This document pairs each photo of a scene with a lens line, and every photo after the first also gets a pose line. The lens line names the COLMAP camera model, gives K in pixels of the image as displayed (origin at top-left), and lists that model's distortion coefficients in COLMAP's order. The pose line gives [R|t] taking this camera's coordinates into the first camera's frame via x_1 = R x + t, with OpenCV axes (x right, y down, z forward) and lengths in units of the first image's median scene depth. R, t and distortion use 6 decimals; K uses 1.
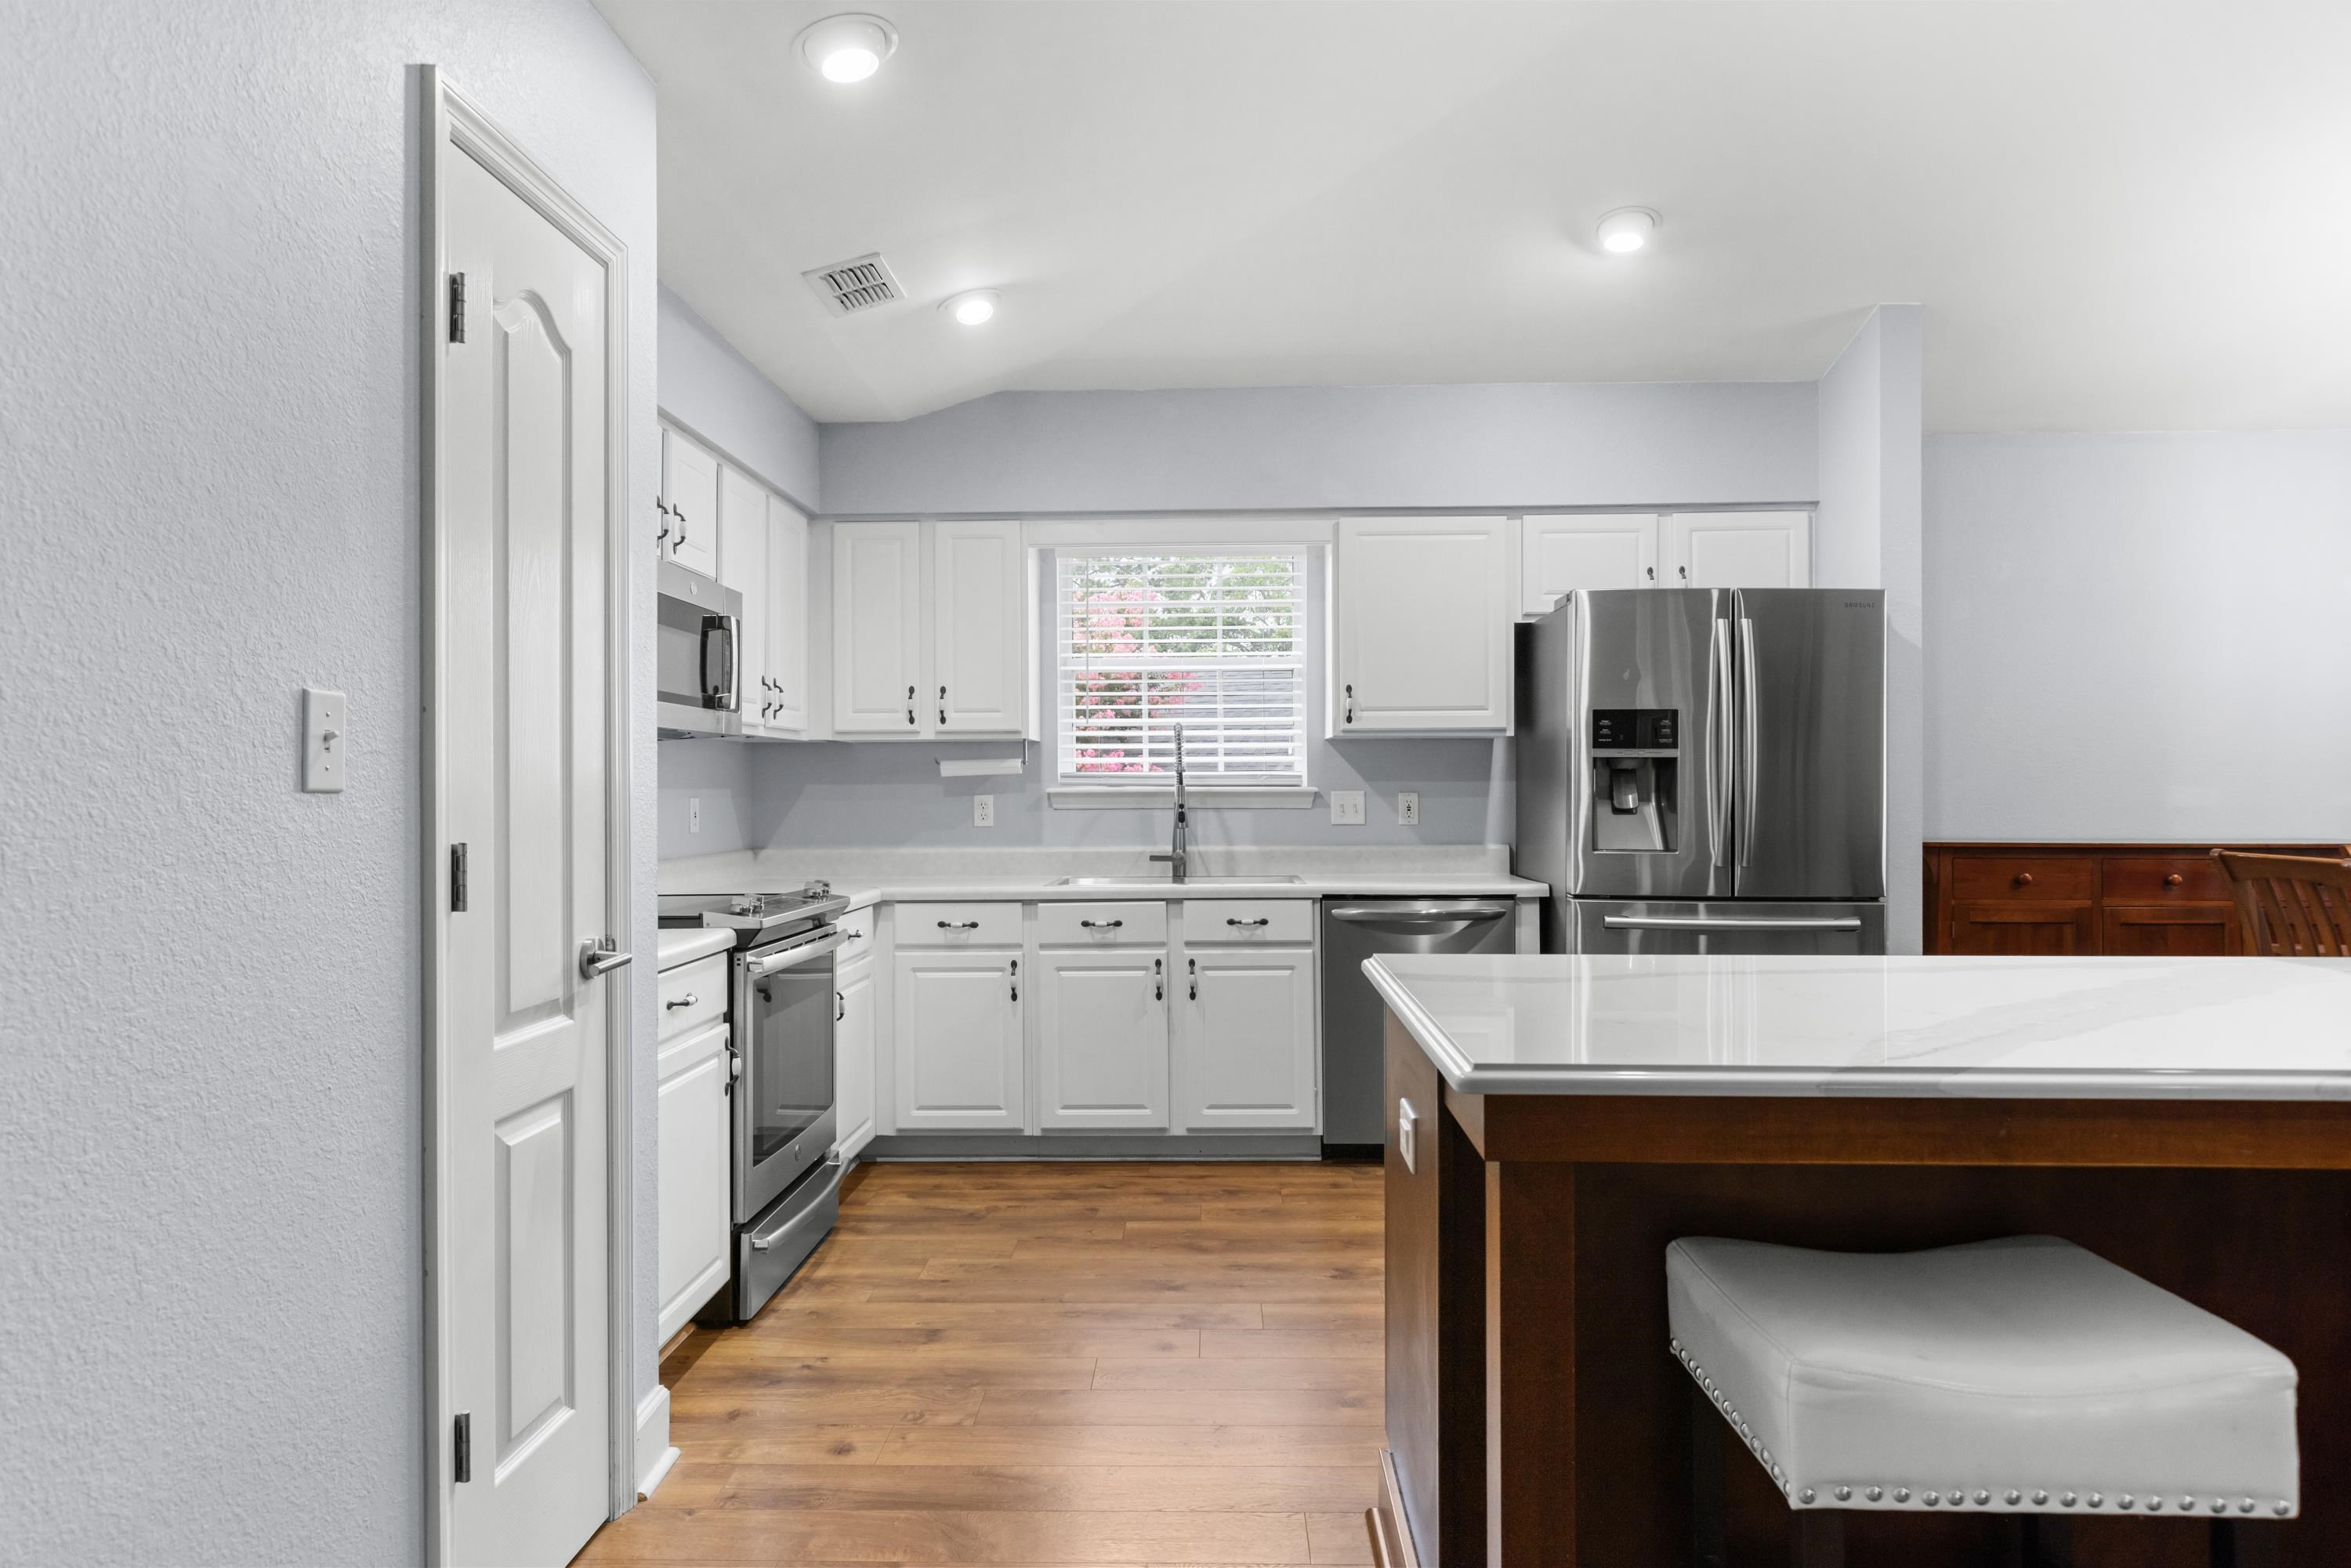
lens RADIAL K [[1414.4, 0, 1185.0], [0, 1414.4, 774.4], [0, 0, 1]] dist [0.000416, 0.001999]
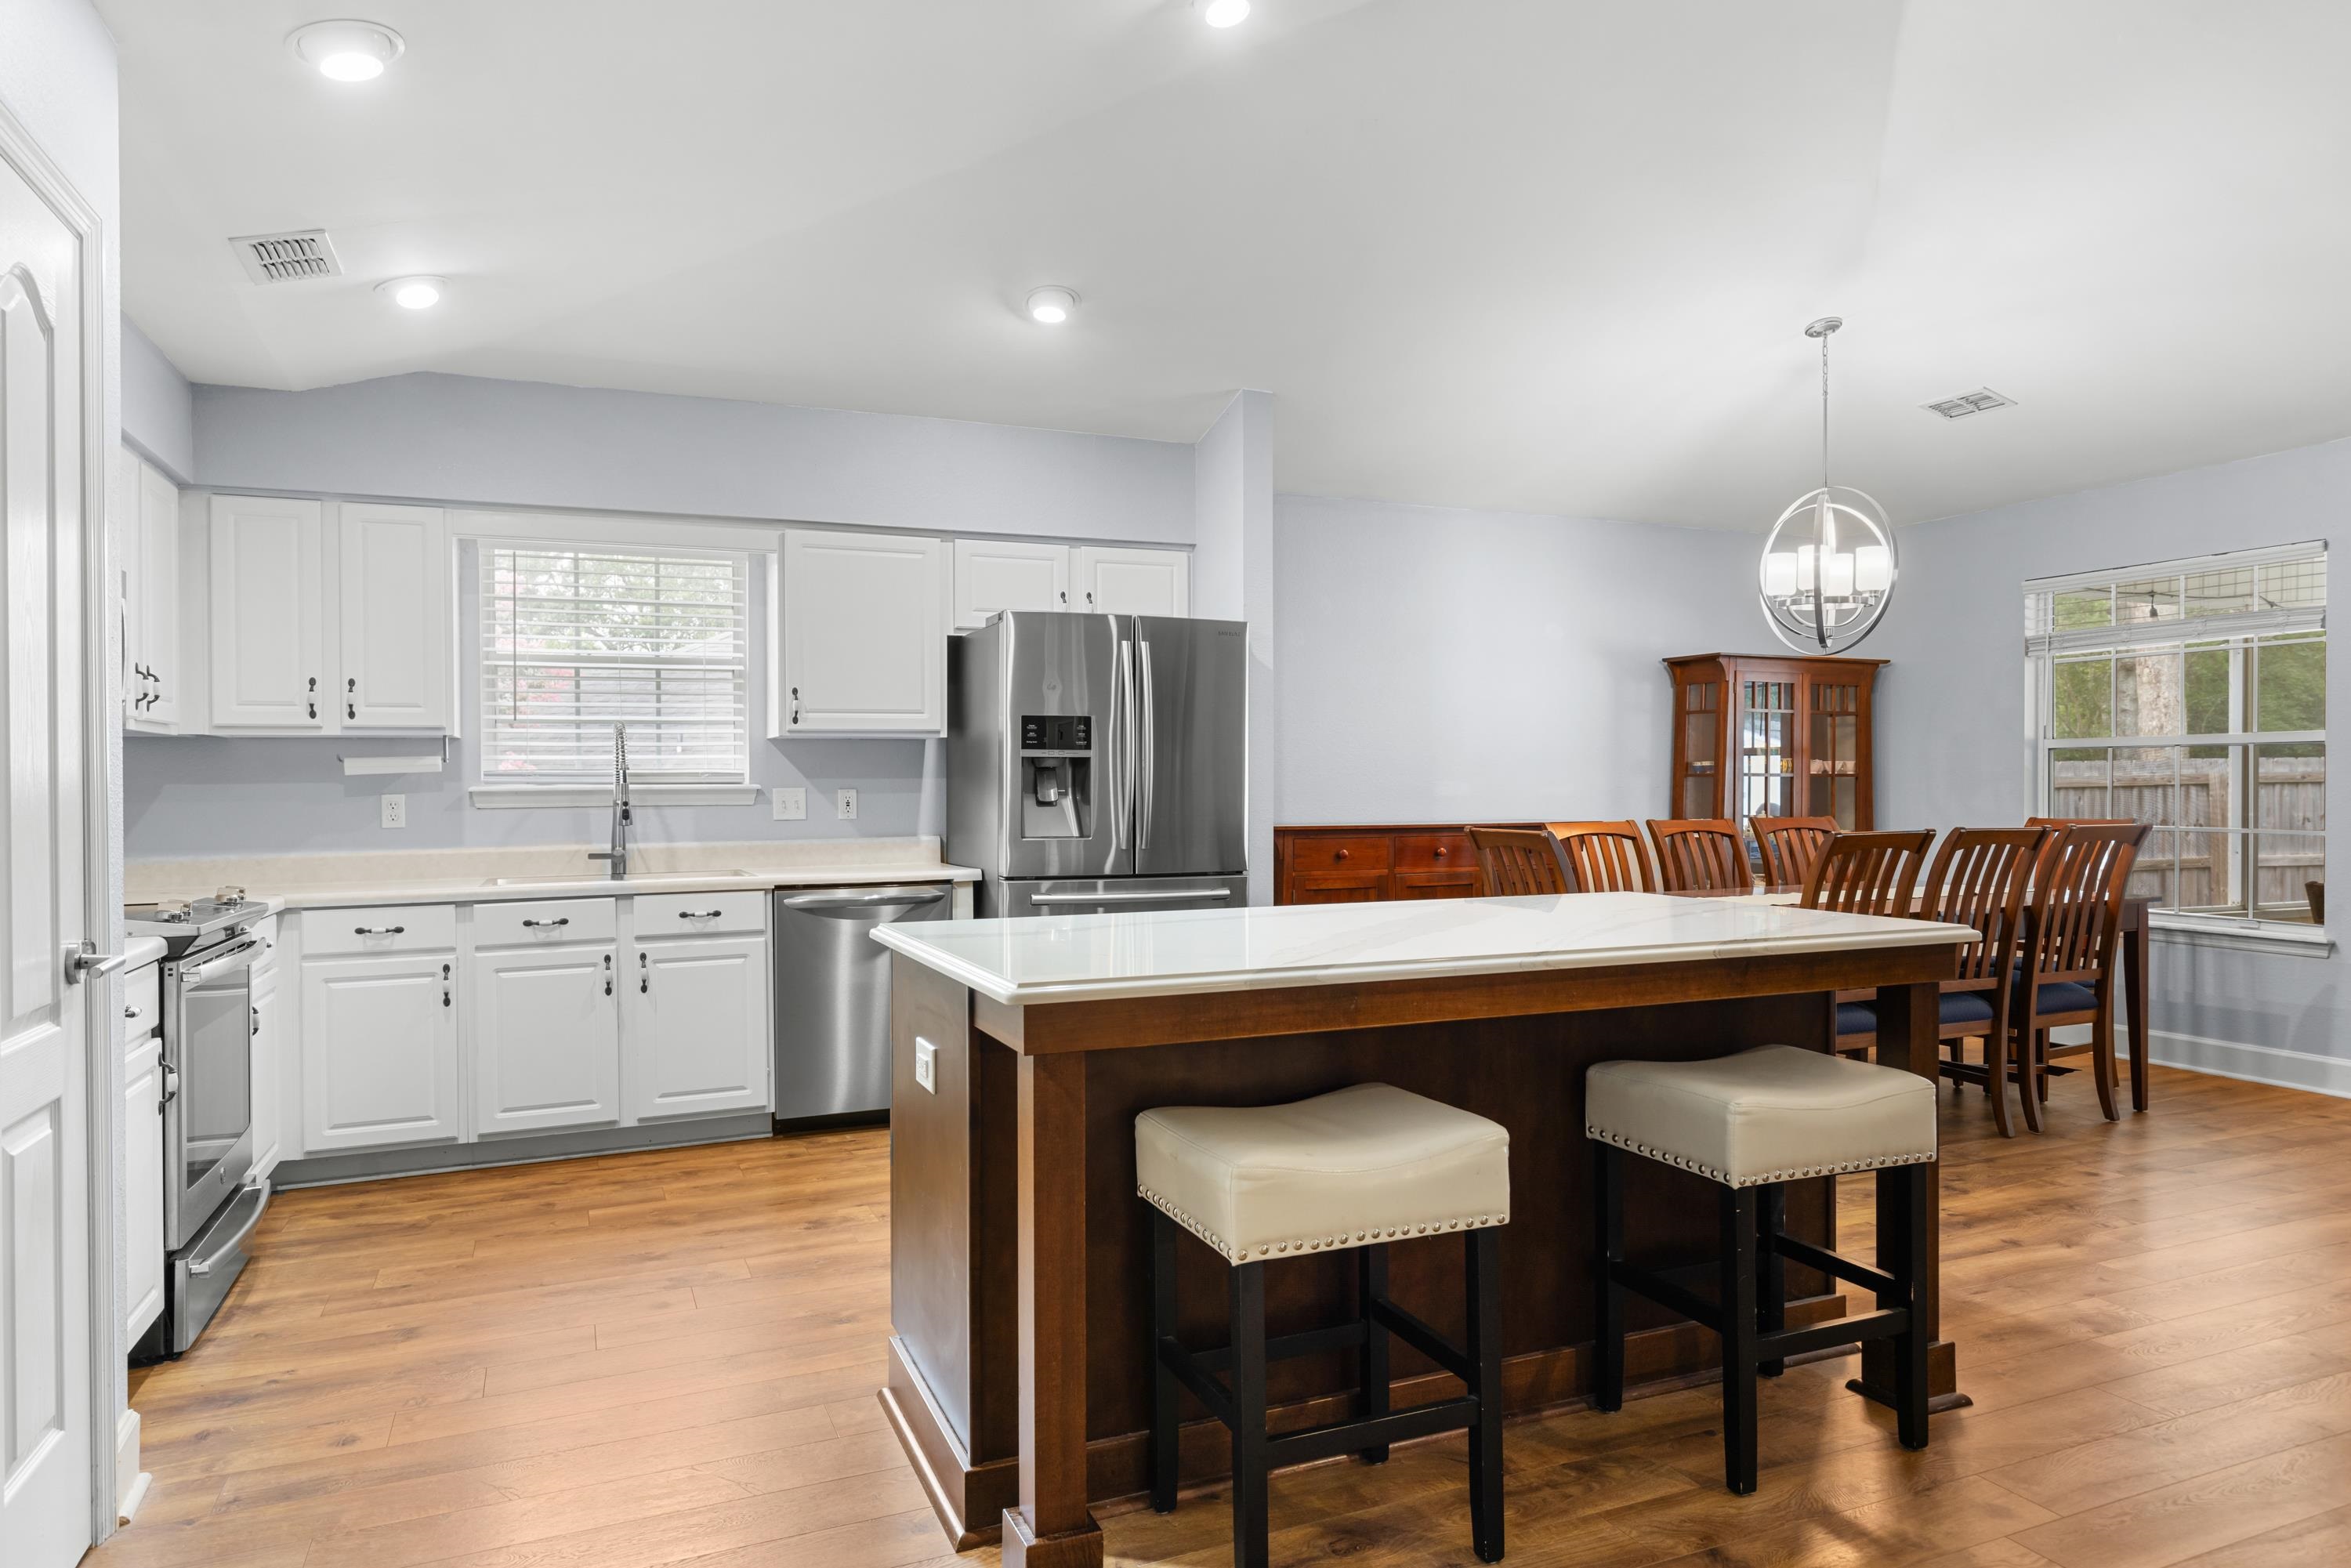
lens RADIAL K [[1414.4, 0, 1184.4], [0, 1414.4, 790.6], [0, 0, 1]] dist [0.000416, 0.001999]
pose [[0.907923, -0.006233, 0.419091, -0.078358], [0.001049, 0.999920, 0.012599, 0.000996], [-0.419136, -0.010999, 0.907857, -0.105786]]
